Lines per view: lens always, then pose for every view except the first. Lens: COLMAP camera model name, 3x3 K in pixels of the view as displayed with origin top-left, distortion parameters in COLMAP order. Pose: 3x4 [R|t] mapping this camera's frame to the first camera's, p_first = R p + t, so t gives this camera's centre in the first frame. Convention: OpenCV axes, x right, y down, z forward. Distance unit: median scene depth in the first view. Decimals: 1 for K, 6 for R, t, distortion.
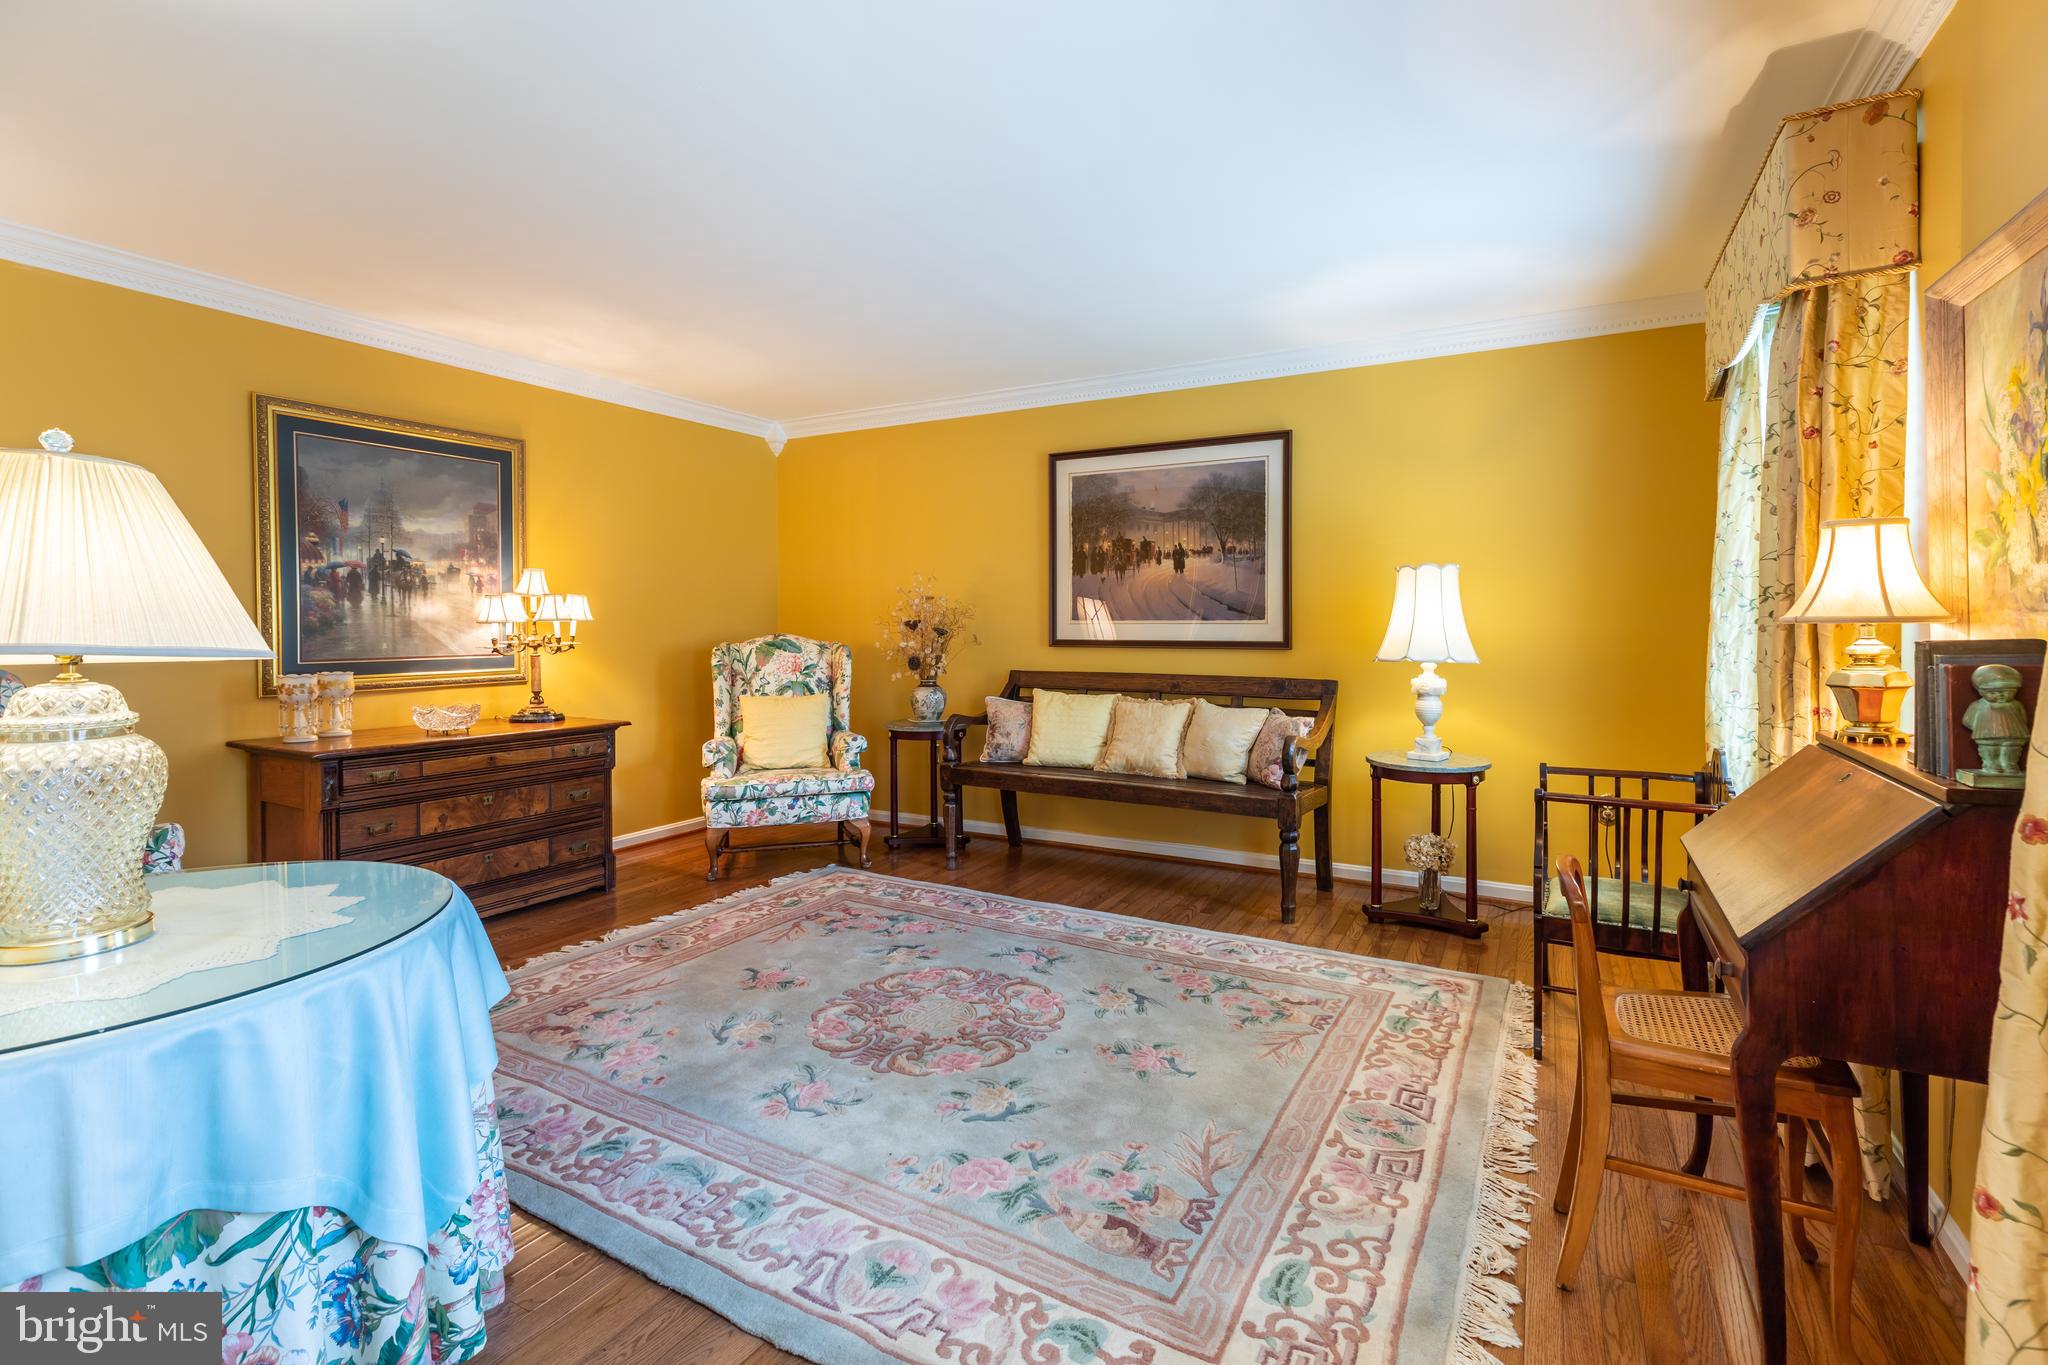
lens RADIAL K [[943.2, 0, 1036.9], [0, 943.2, 637.1], [0, 0, 1]] dist [0.003096, -0.000711]
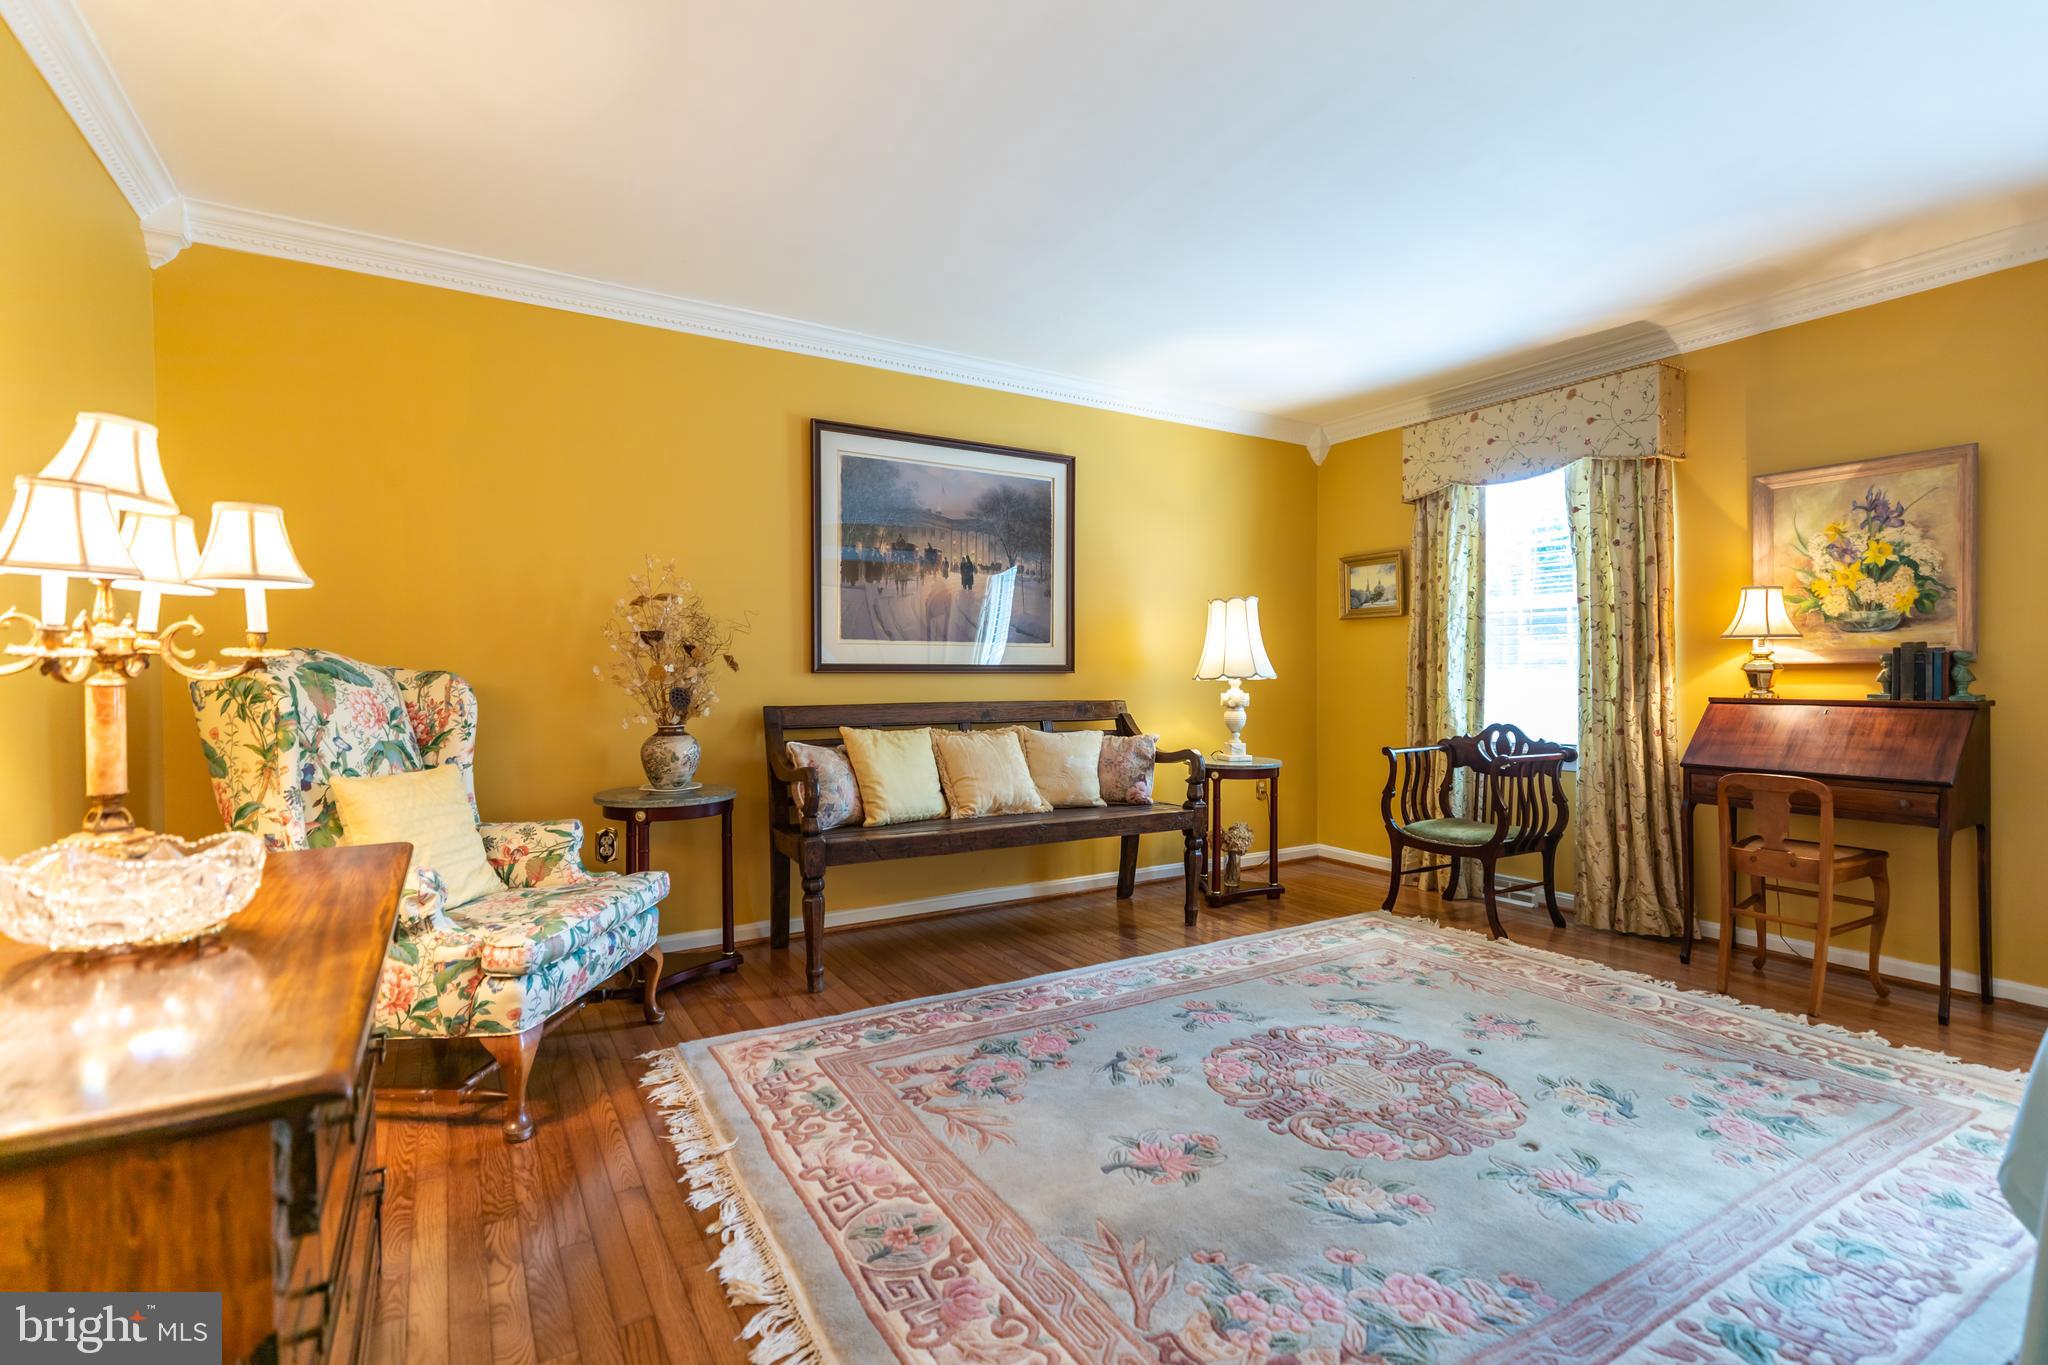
lens RADIAL K [[943.2, 0, 1039.4], [0, 943.2, 679.6], [0, 0, 1]] dist [0.003096, -0.000711]
pose [[0.486494, -0.000776, 0.873684, -0.741853], [0.015383, 0.999852, -0.007678, 0.032209], [-0.873549, 0.017175, 0.486434, 0.630193]]
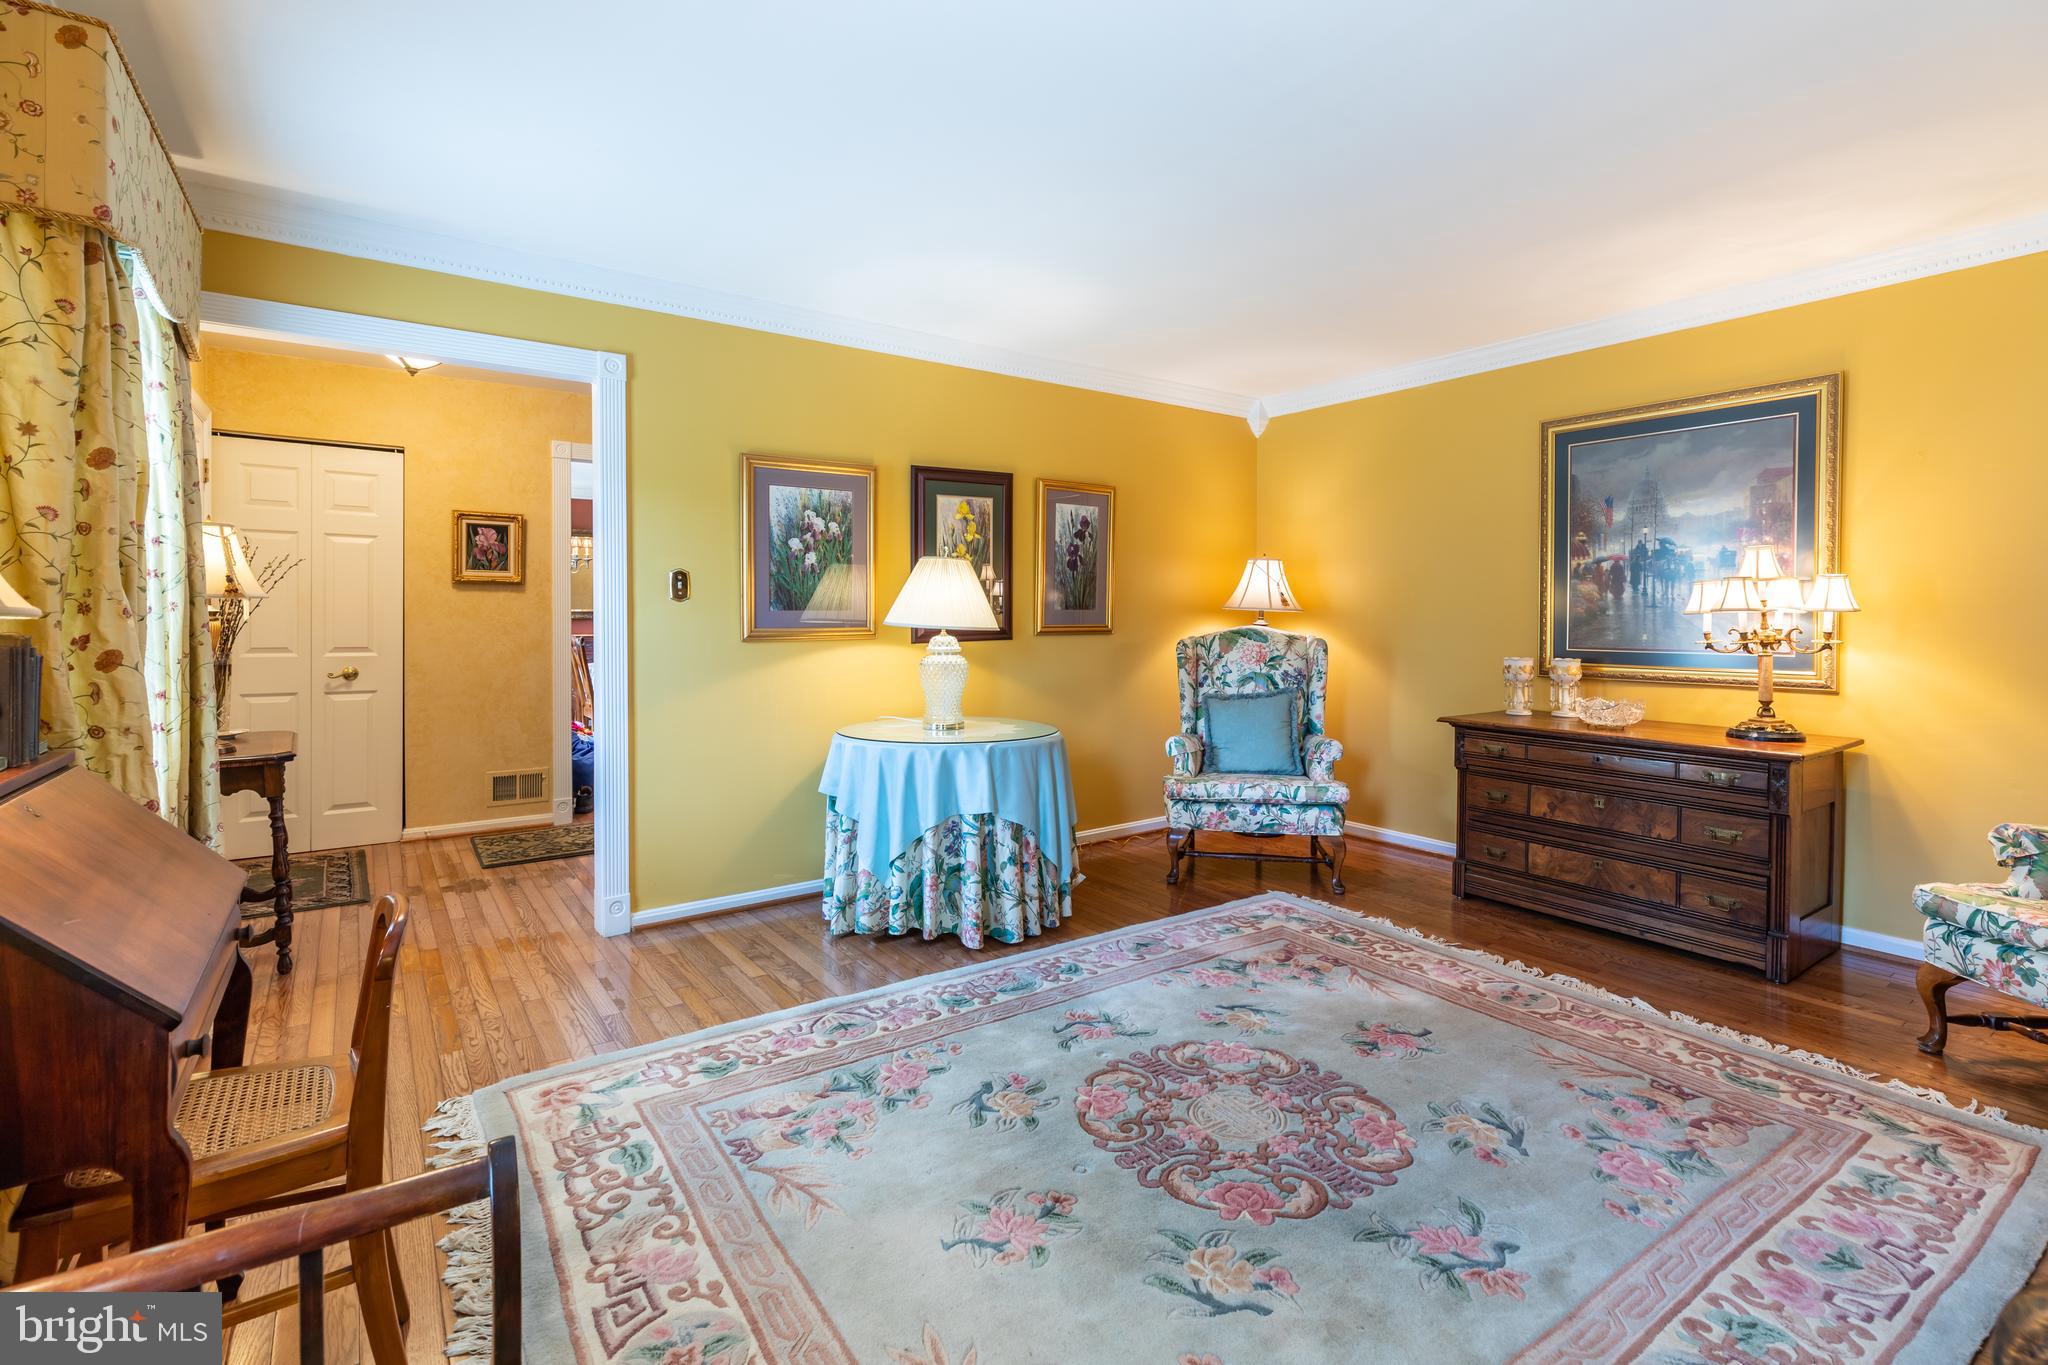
lens RADIAL K [[943.2, 0, 1012.9], [0, 943.2, 610.5], [0, 0, 1]] dist [0.003096, -0.000711]
pose [[-0.452560, -0.003398, -0.891728, 0.514057], [-0.013845, 0.999899, 0.003217, -0.012985], [0.891627, 0.013802, -0.452561, 0.897852]]
